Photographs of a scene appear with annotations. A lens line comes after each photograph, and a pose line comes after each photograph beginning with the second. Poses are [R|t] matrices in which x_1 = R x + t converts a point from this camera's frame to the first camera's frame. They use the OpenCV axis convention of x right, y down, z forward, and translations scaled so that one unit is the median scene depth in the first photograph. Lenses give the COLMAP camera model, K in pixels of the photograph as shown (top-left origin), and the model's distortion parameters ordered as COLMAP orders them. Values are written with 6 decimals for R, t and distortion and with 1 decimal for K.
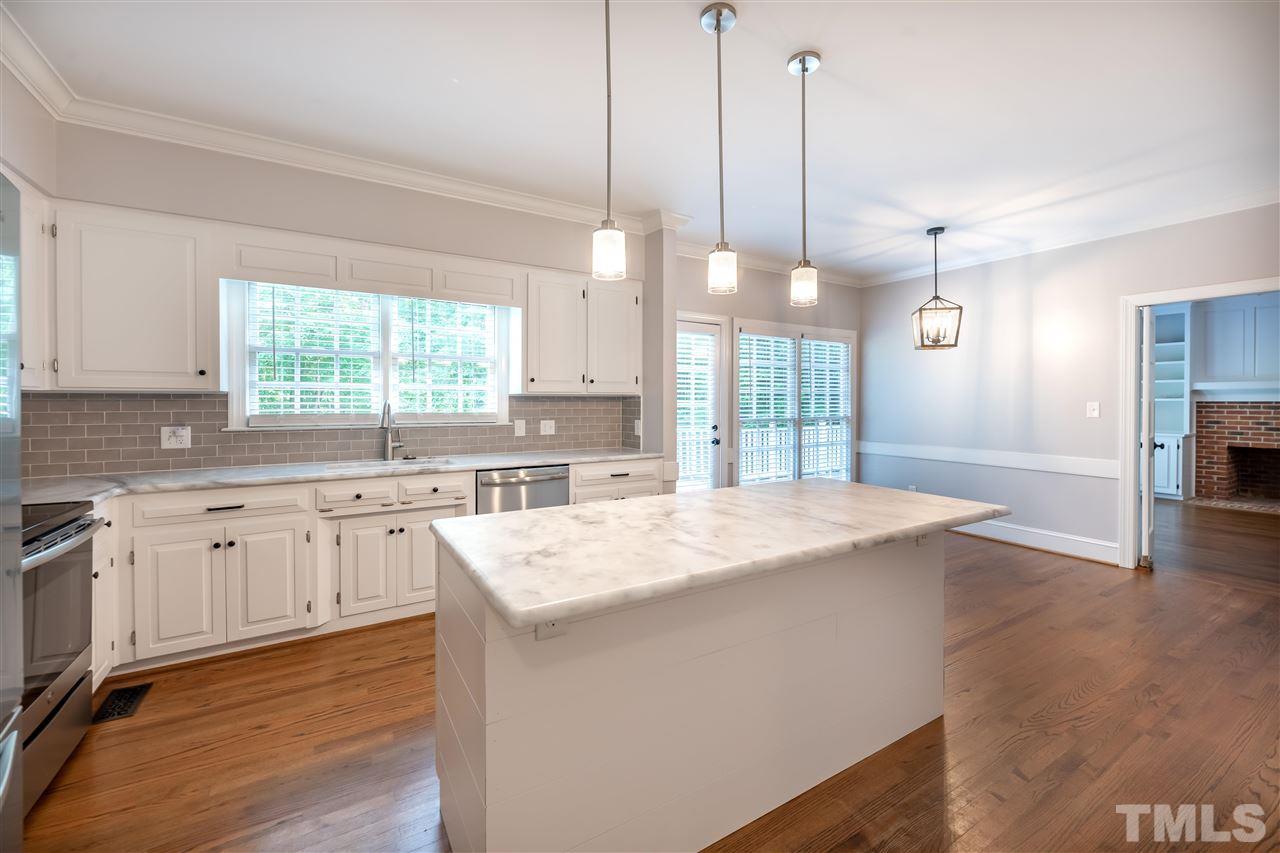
lens RADIAL K [[519.0, 0, 643.2], [0, 519.0, 406.9], [0, 0, 1]] dist [0.001740, -0.000032]
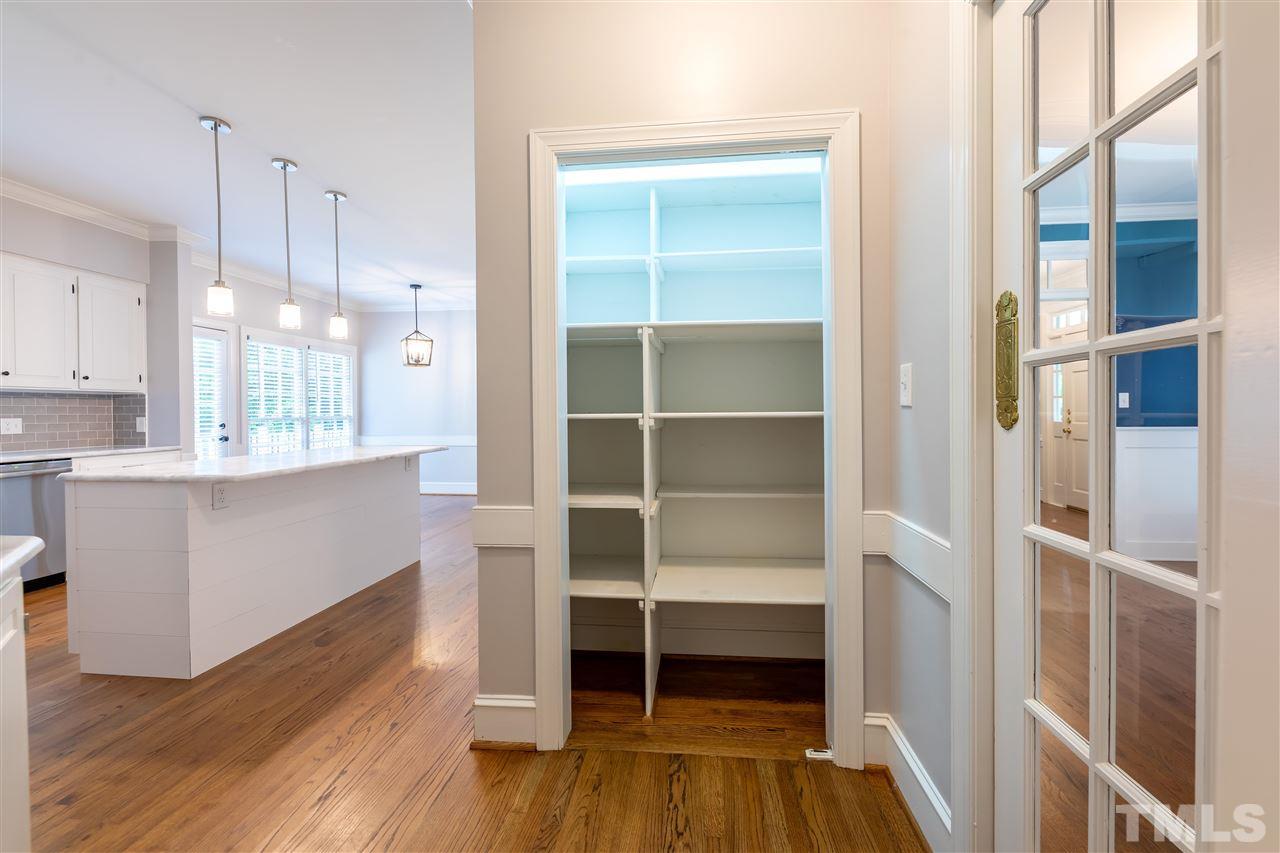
lens RADIAL K [[537.9, 0, 660.0], [0, 537.9, 415.5], [0, 0, 1]] dist [0.001422, -0.006616]
pose [[0.602575, -0.009761, 0.798003, -0.237782], [0.015262, 0.999883, 0.000706, 0.036738], [-0.797917, 0.011754, 0.602653, -0.462087]]
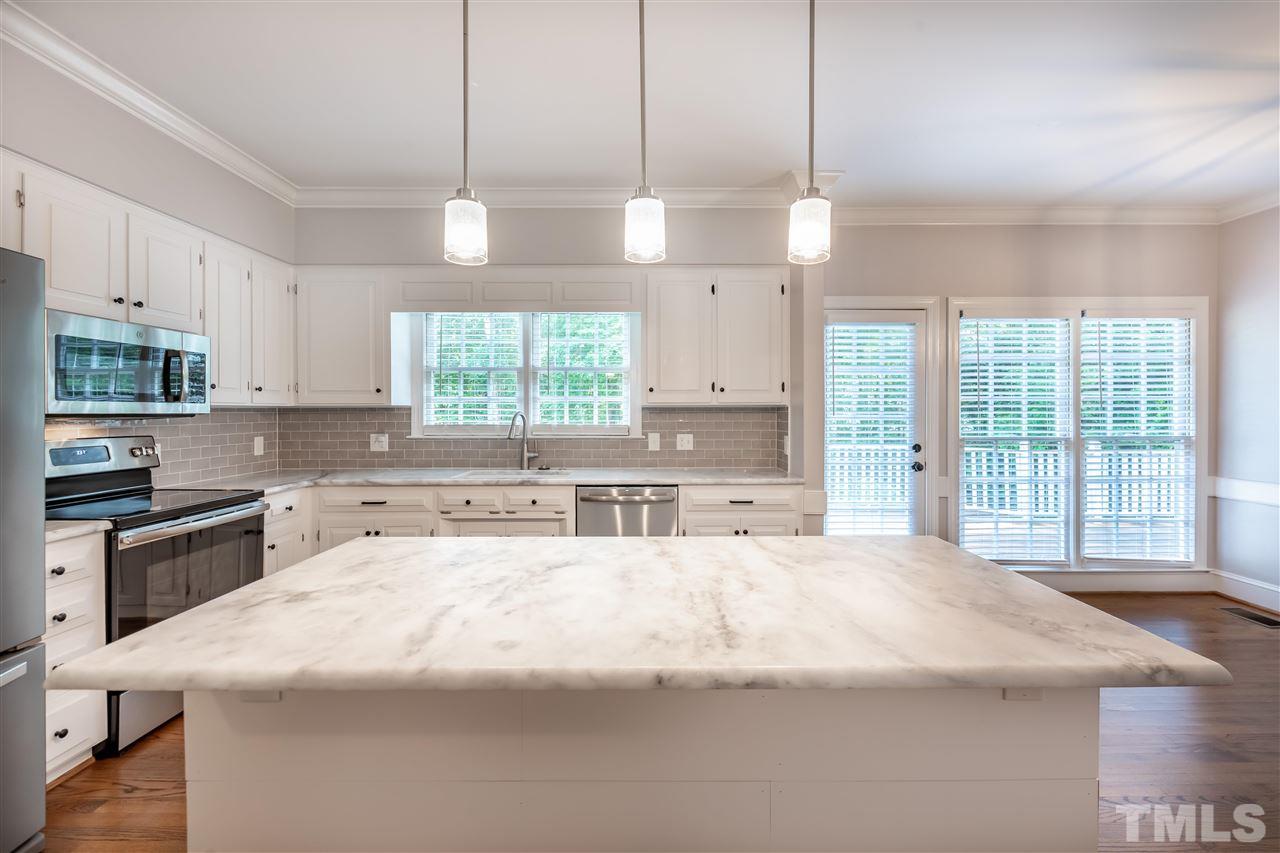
lens RADIAL K [[529.2, 0, 655.1], [0, 529.2, 414.0], [0, 0, 1]] dist [0.005301, -0.003746]
pose [[0.856160, -0.000389, -0.516710, 0.243217], [-0.003304, 0.999975, -0.006227, -0.003137], [0.516700, 0.007038, 0.856138, 0.182859]]
